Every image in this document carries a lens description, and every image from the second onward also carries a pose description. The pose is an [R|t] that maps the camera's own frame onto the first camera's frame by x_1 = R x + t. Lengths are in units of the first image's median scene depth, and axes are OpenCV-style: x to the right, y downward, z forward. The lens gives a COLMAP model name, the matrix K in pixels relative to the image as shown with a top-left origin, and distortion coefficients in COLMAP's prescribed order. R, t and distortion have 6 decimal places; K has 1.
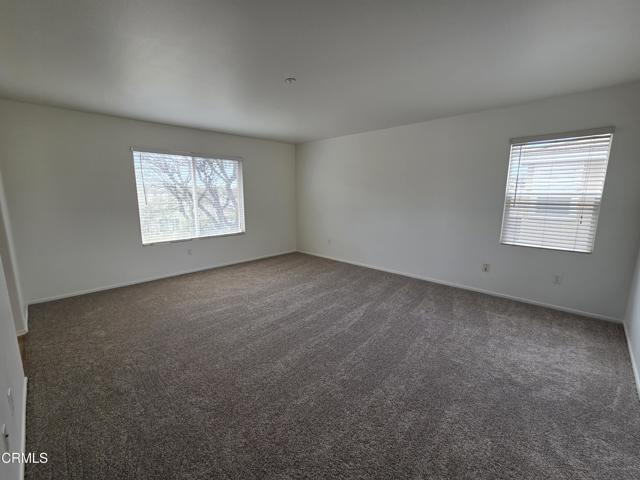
lens RADIAL K [[279.5, 0, 317.7], [0, 279.5, 240.4], [0, 0, 1]] dist [-0.001941, 0.000246]
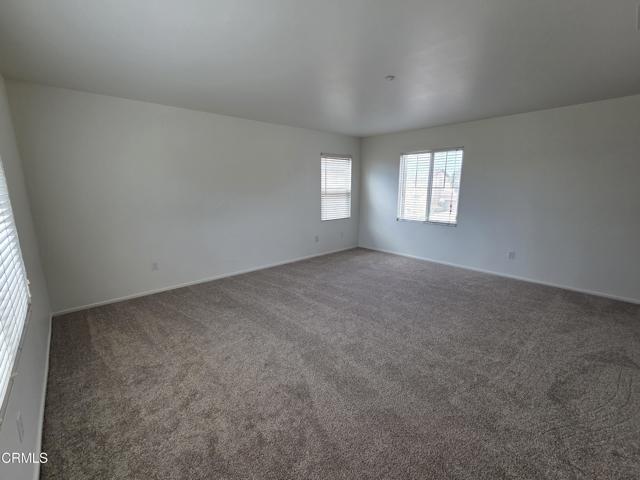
lens RADIAL K [[279.5, 0, 317.7], [0, 279.5, 240.4], [0, 0, 1]] dist [-0.001941, 0.000246]
pose [[0.062329, -0.195418, 0.978737, -0.873143], [0.169326, 0.968498, 0.182591, -0.169351], [-0.983587, 0.154345, 0.093455, 0.892714]]
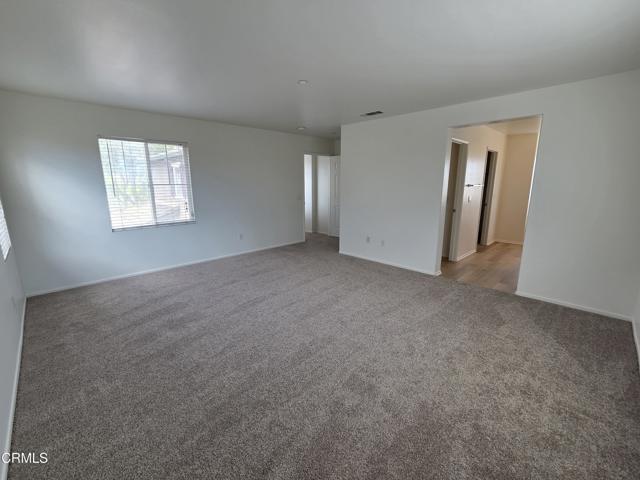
lens RADIAL K [[279.5, 0, 317.7], [0, 279.5, 240.4], [0, 0, 1]] dist [-0.001941, 0.000246]
pose [[-0.999814, -0.002142, 0.019181, -0.123490], [0.005075, 0.929668, 0.368364, -0.286466], [-0.018621, 0.368392, -0.929484, 1.605080]]
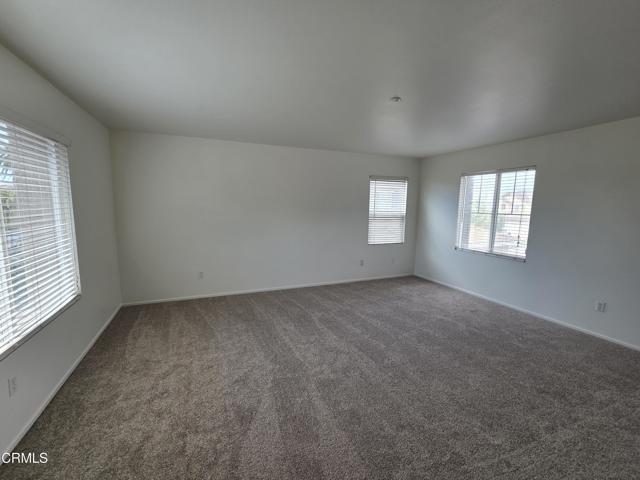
lens RADIAL K [[279.5, 0, 317.7], [0, 279.5, 240.4], [0, 0, 1]] dist [-0.001941, 0.000246]
pose [[0.391103, -0.114114, 0.913245, -0.805062], [0.141041, 0.987994, 0.063052, -0.142756], [-0.909476, 0.104146, 0.402502, 0.643213]]
